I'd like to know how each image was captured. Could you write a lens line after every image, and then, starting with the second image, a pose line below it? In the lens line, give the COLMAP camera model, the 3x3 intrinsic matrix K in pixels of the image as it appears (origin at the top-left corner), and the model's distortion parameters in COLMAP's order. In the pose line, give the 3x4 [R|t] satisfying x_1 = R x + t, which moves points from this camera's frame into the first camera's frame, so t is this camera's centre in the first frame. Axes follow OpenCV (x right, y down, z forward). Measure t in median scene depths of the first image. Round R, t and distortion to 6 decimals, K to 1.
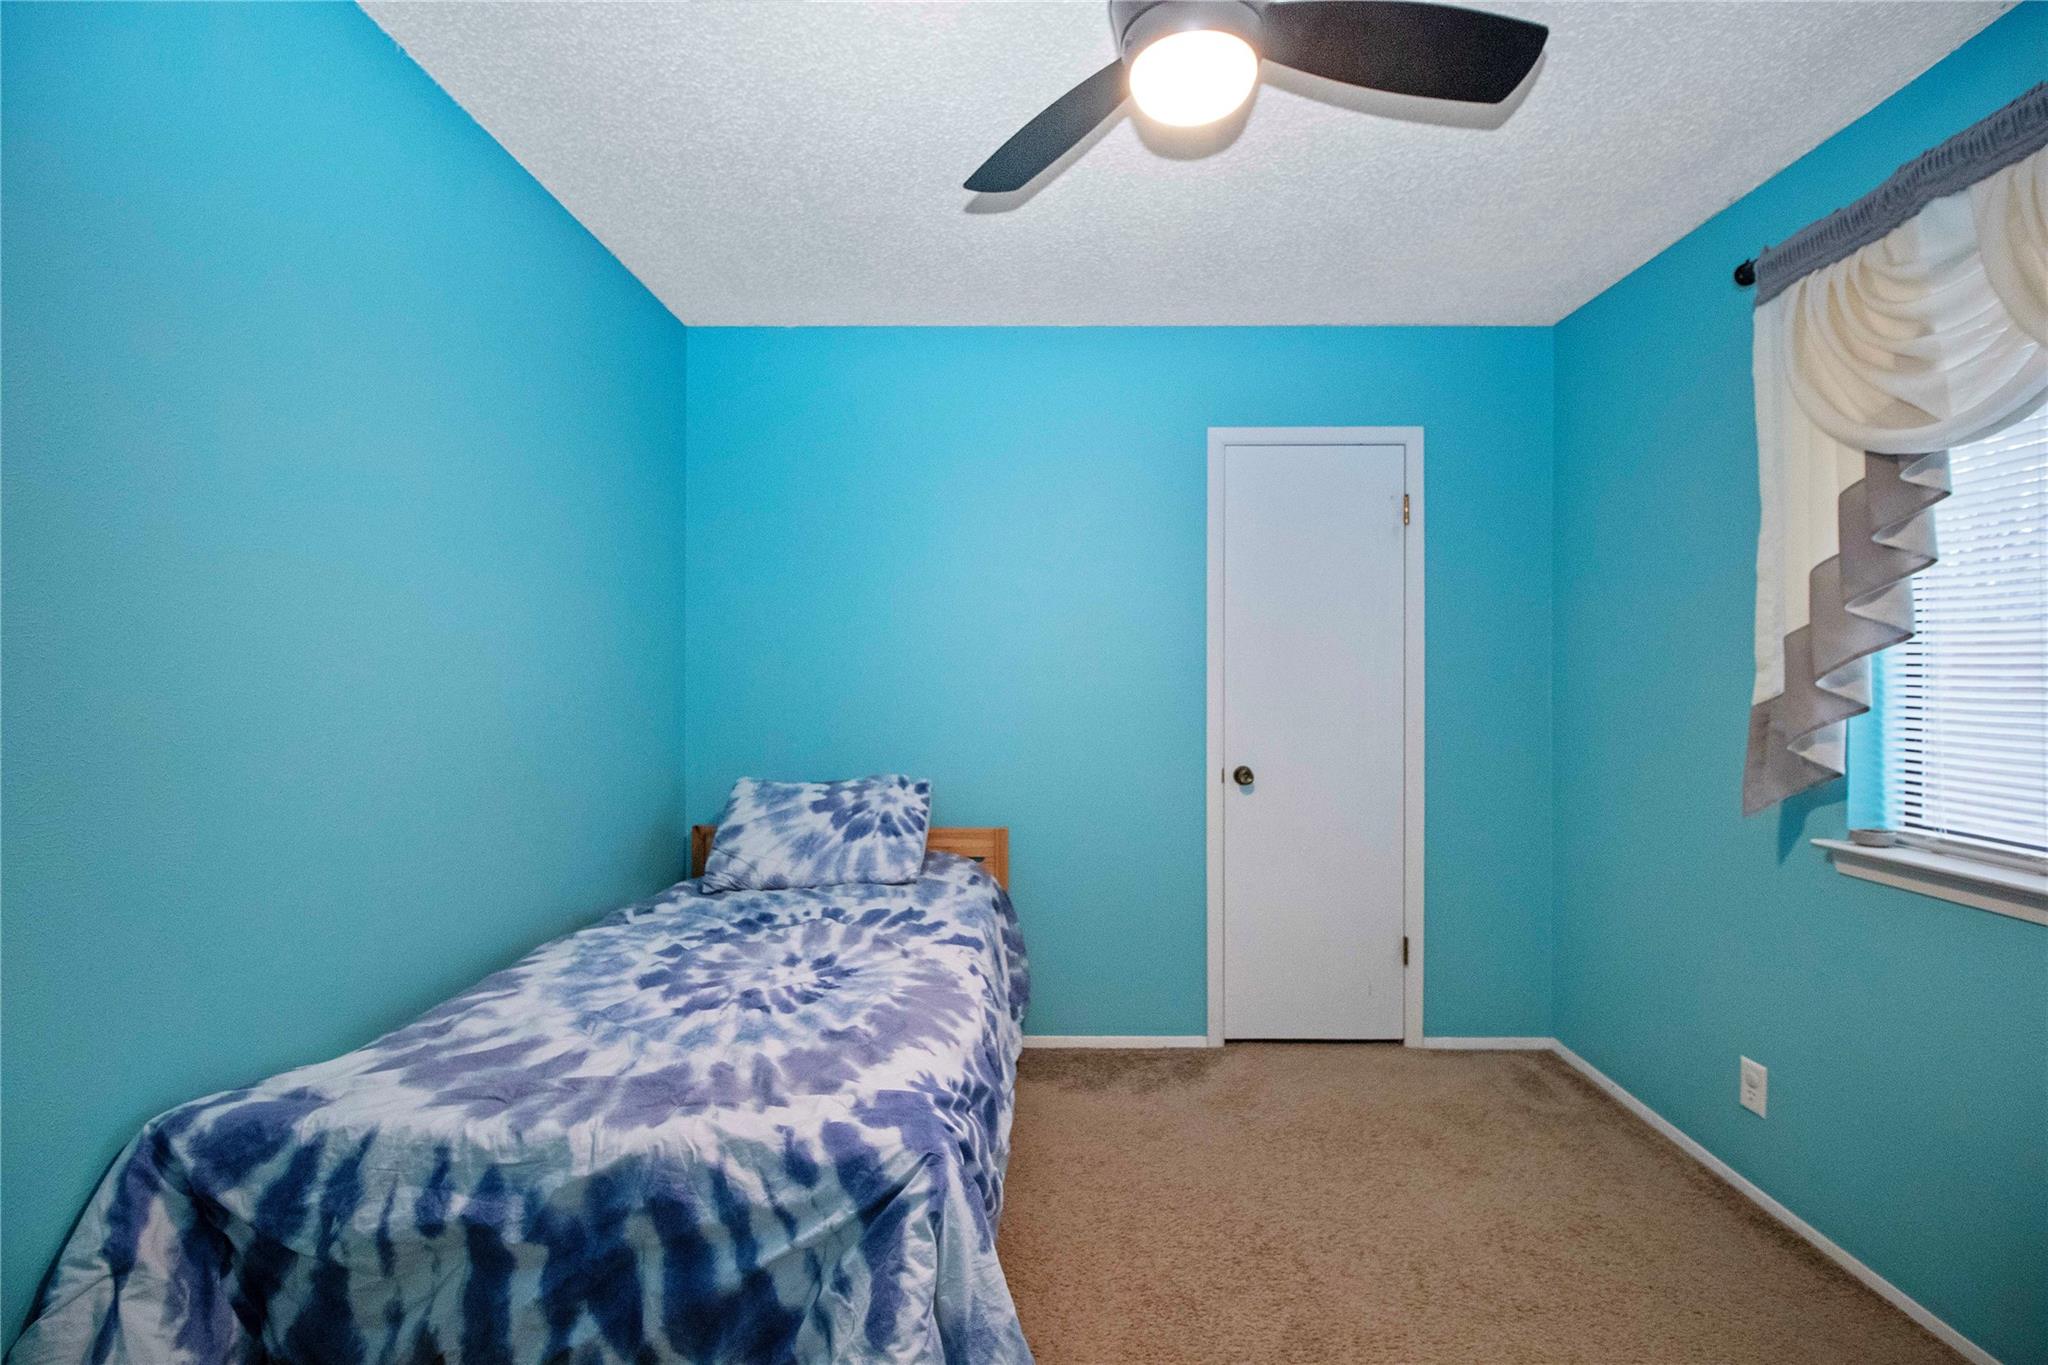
lens RADIAL K [[964.2, 0, 1034.3], [0, 964.2, 664.2], [0, 0, 1]] dist [-0.002828, -0.012022]
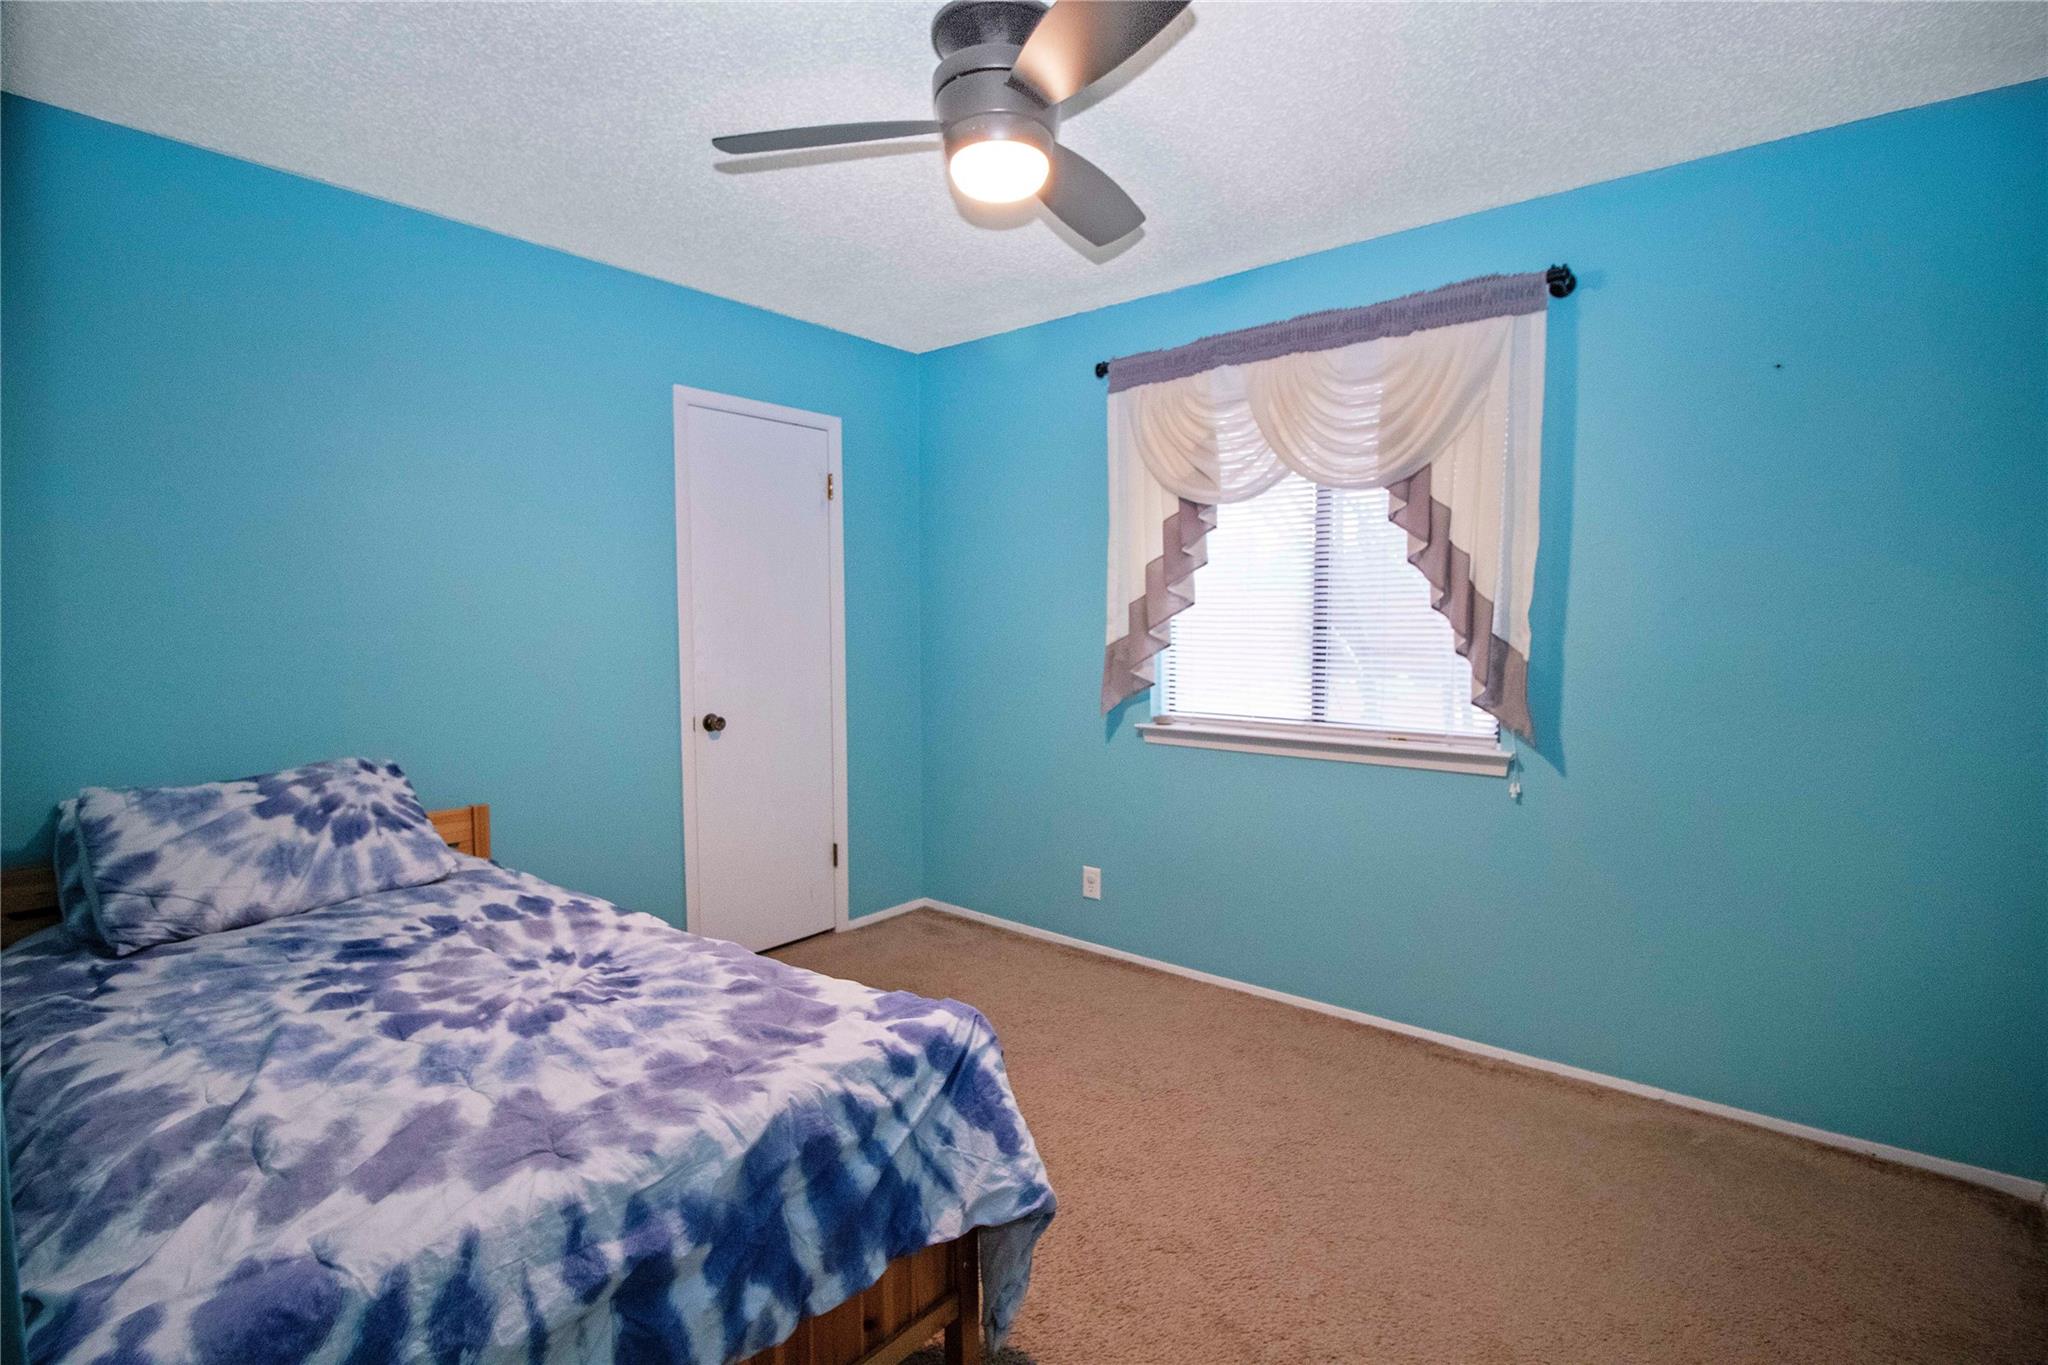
lens RADIAL K [[964.2, 0, 1034.3], [0, 964.2, 664.2], [0, 0, 1]] dist [-0.002828, -0.012022]
pose [[0.616387, -0.040549, 0.786399, -0.680408], [-0.005061, 0.998449, 0.055450, -0.016099], [-0.787427, -0.038159, 0.615225, 0.115186]]
